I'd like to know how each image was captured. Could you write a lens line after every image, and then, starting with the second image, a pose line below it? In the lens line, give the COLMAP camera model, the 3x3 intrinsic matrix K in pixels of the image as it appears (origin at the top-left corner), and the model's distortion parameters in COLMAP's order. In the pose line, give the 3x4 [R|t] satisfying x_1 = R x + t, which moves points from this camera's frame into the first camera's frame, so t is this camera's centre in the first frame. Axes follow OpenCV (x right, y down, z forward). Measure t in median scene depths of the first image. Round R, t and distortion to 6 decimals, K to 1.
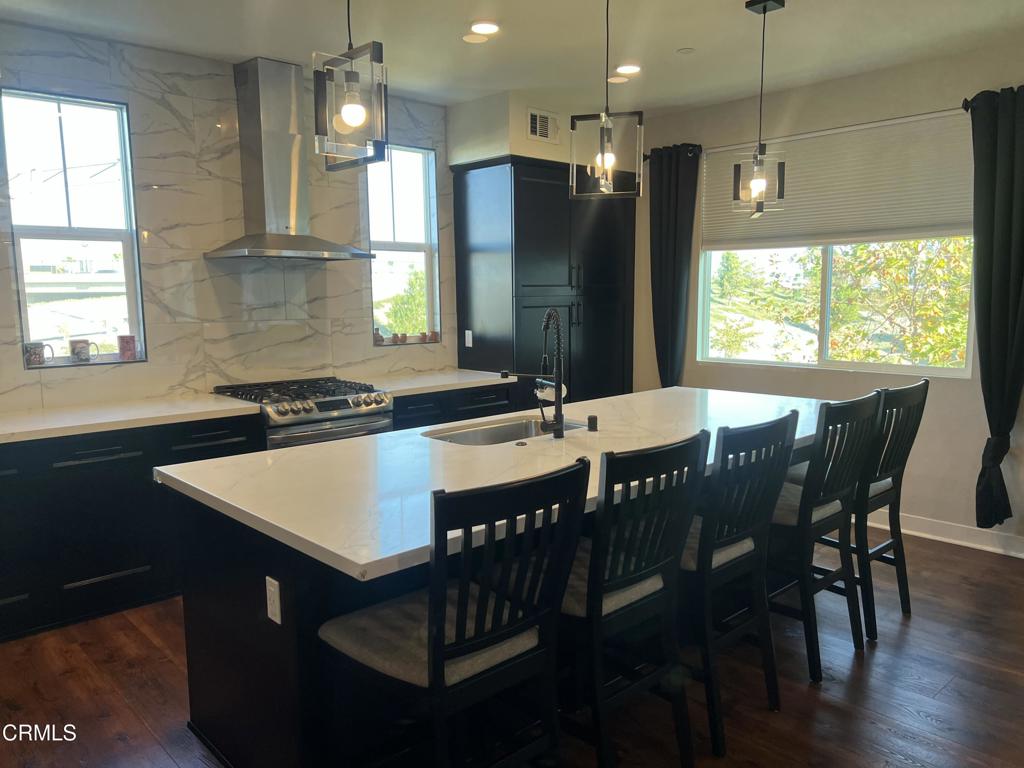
lens RADIAL K [[757.5, 0, 512.2], [0, 757.5, 391.0], [0, 0, 1]] dist [0.004248, -0.002321]
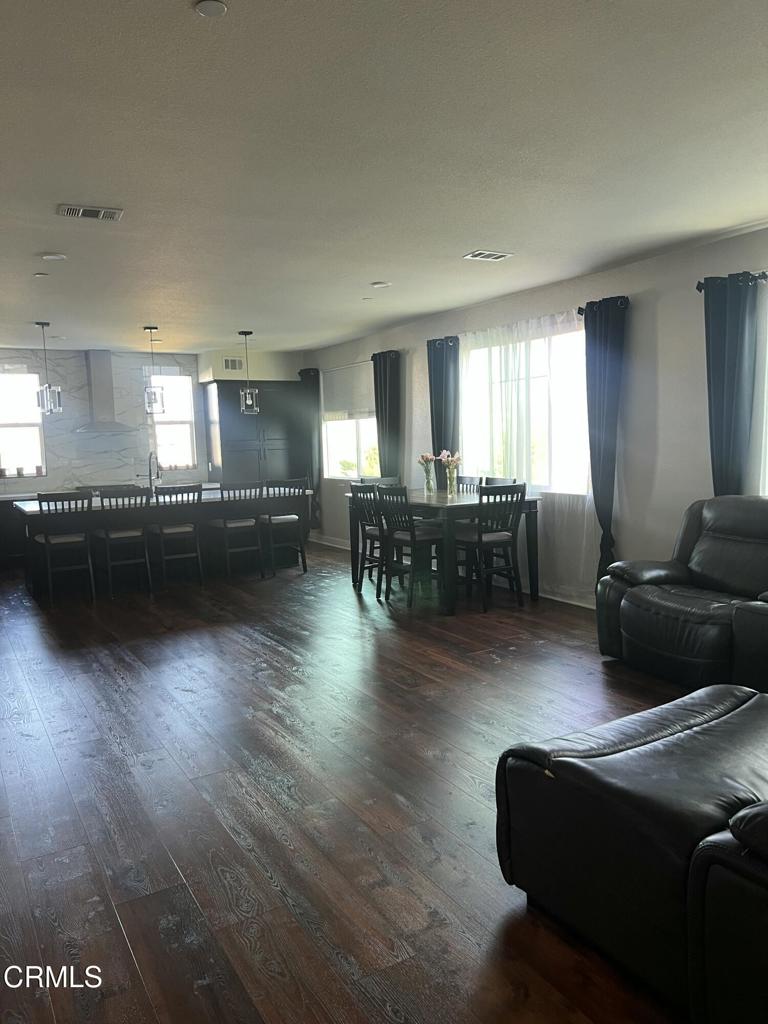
lens RADIAL K [[757.5, 0, 384.1], [0, 757.5, 521.0], [0, 0, 1]] dist [0.004248, -0.002321]
pose [[0.978188, 0.007131, -0.207601, 1.004761], [-0.009818, 0.999881, -0.011915, 0.112810], [0.207491, 0.013693, 0.978141, -1.067639]]
